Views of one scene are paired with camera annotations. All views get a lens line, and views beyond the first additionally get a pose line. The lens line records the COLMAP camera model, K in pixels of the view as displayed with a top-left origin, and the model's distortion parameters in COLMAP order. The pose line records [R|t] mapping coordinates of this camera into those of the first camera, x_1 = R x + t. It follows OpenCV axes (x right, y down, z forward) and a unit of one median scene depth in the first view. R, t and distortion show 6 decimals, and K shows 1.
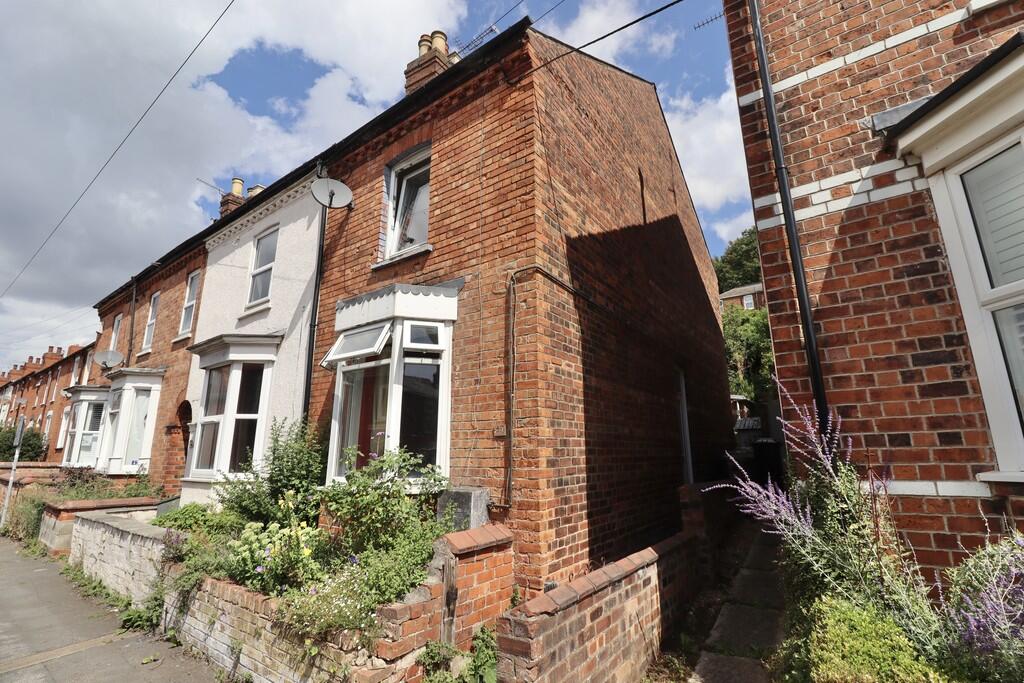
lens RADIAL K [[478.8, 0, 512.0], [0, 478.8, 341.5], [0, 0, 1]] dist [-0.012661, -0.005908]
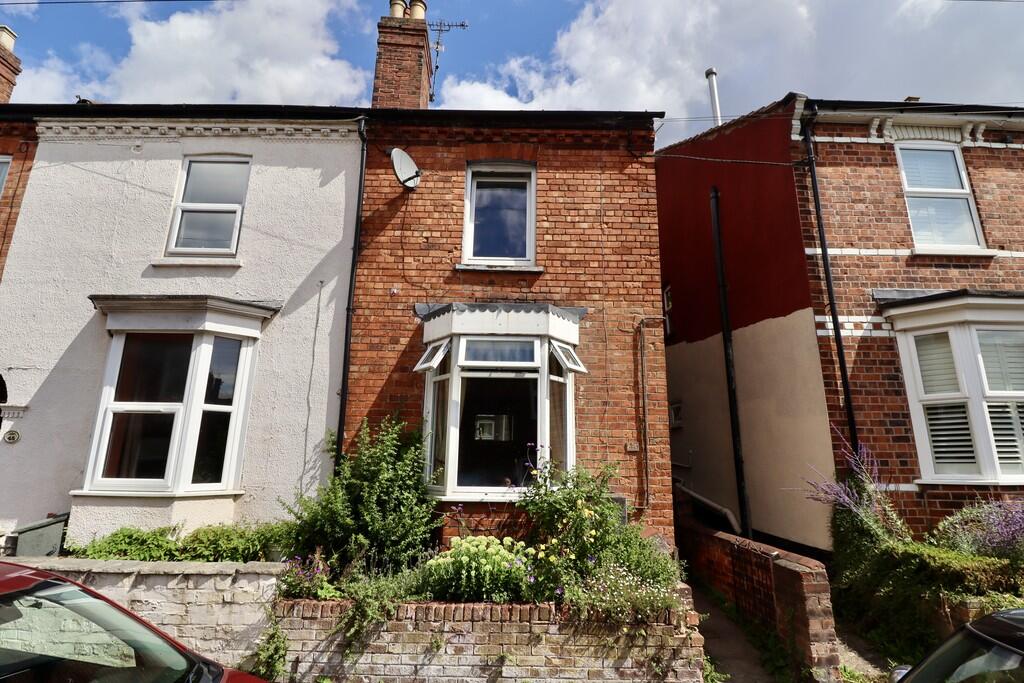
lens RADIAL K [[511.6, 0, 512.0], [0, 511.6, 341.5], [0, 0, 1]] dist [-0.014966, -0.000623]
pose [[0.795633, 0.151157, 0.586618, -1.054246], [-0.156703, 0.986764, -0.041727, 0.023566], [-0.585161, -0.058725, 0.808788, 0.136806]]
